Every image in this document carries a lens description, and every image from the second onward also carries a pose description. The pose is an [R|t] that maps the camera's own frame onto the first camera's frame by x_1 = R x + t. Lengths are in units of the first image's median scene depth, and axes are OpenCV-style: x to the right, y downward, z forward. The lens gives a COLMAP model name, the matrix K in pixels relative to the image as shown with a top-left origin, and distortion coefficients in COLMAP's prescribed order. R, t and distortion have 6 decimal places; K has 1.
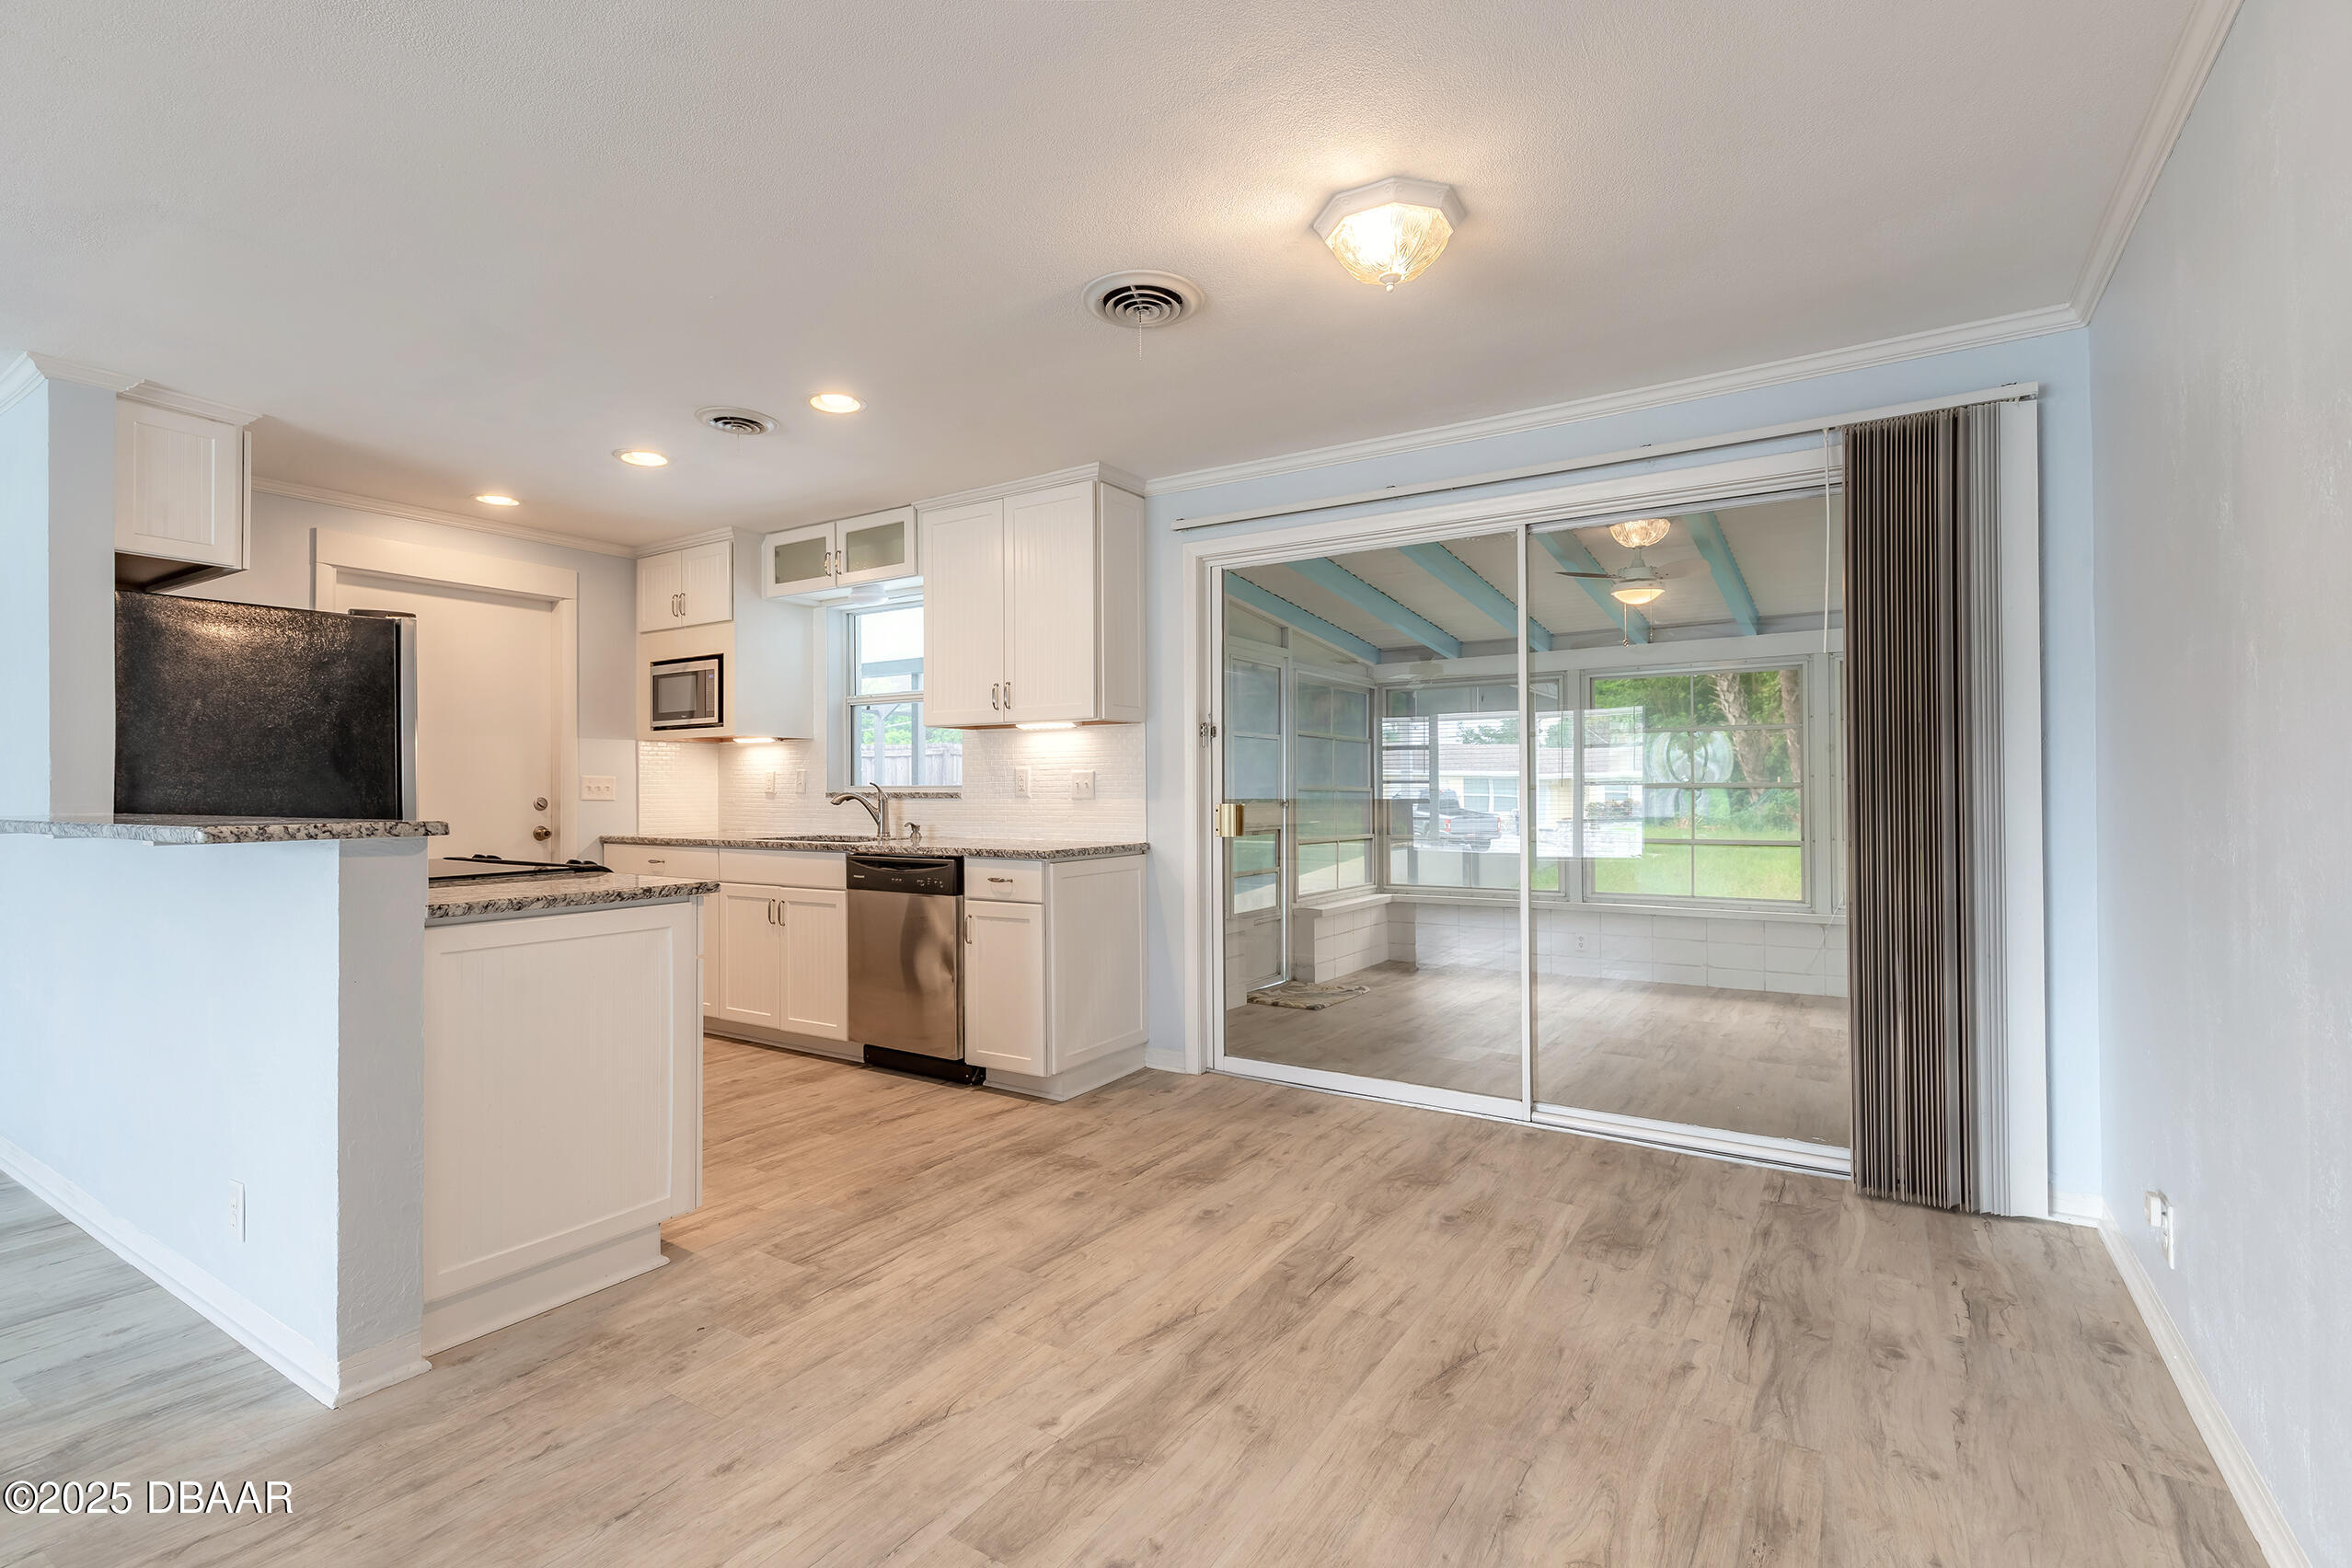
lens RADIAL K [[1075.0, 0, 1168.3], [0, 1075.0, 774.4], [0, 0, 1]] dist [0.009242, -0.001380]
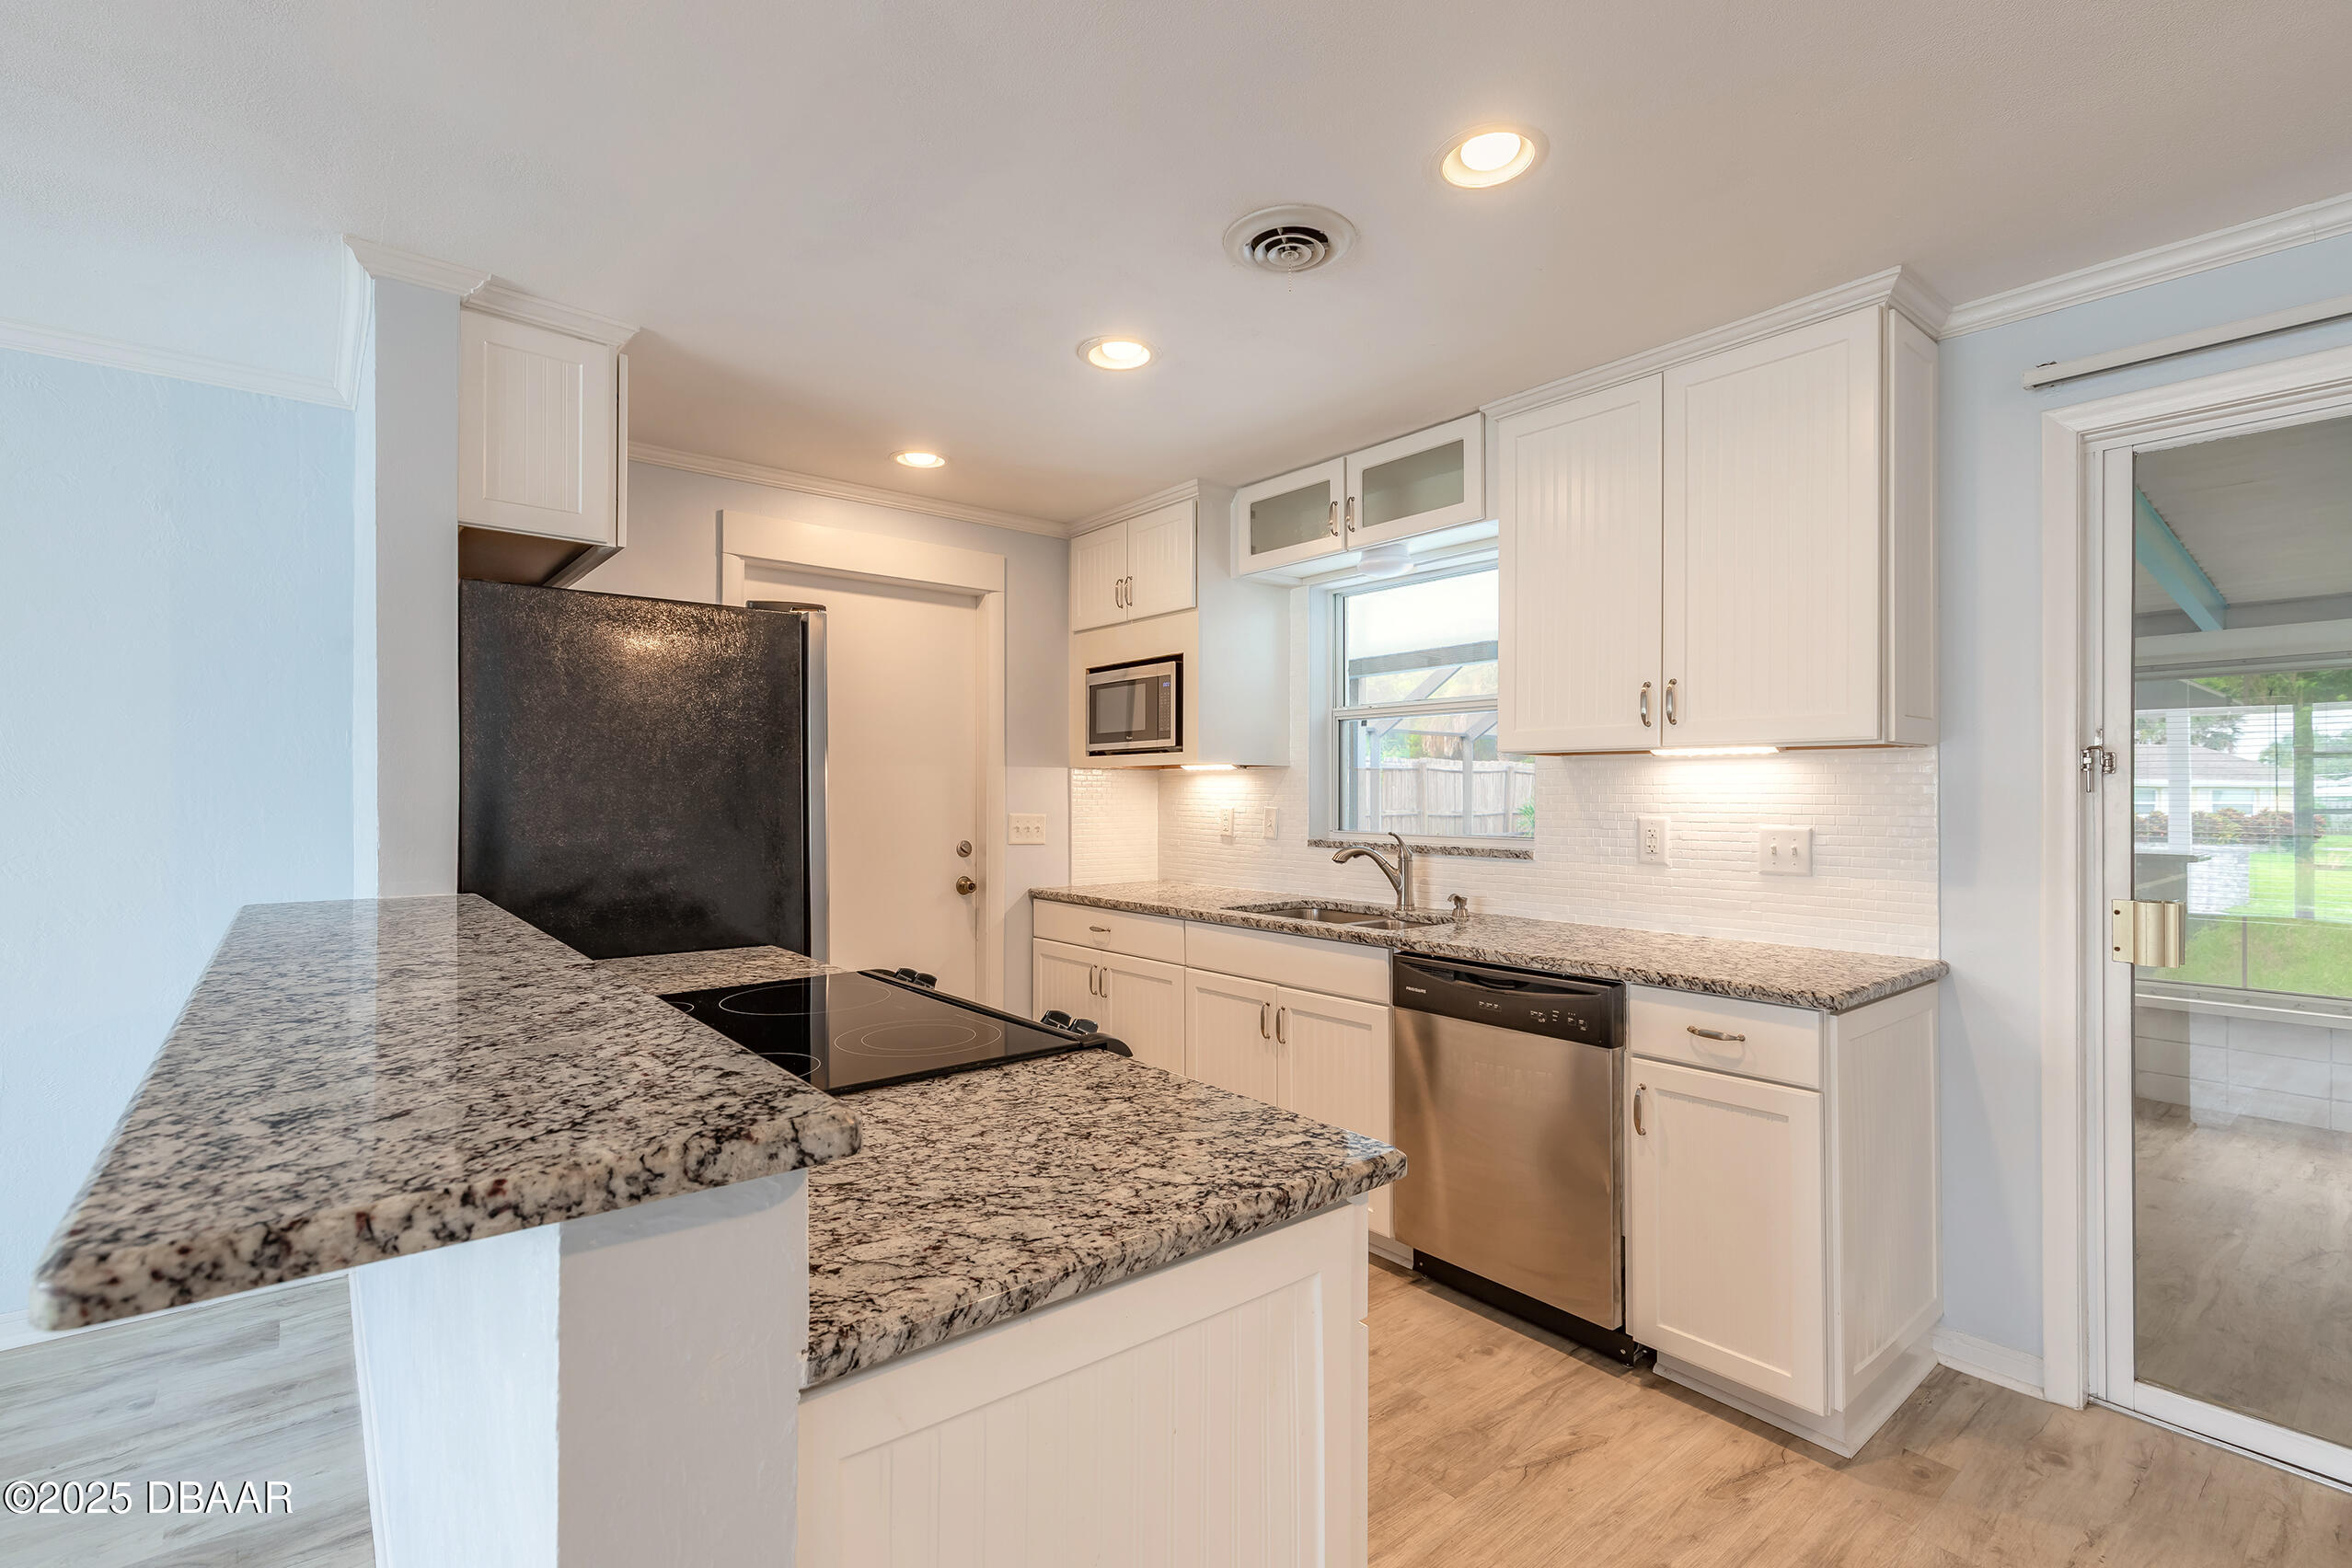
lens RADIAL K [[1059.8, 0, 1169.7], [0, 1059.8, 790.7], [0, 0, 1]] dist [0.008267, -0.000898]
pose [[0.952556, 0.006394, -0.304296, -0.245233], [-0.003450, 0.999942, 0.010211, -0.030556], [0.304344, -0.008677, 0.952523, 0.369323]]
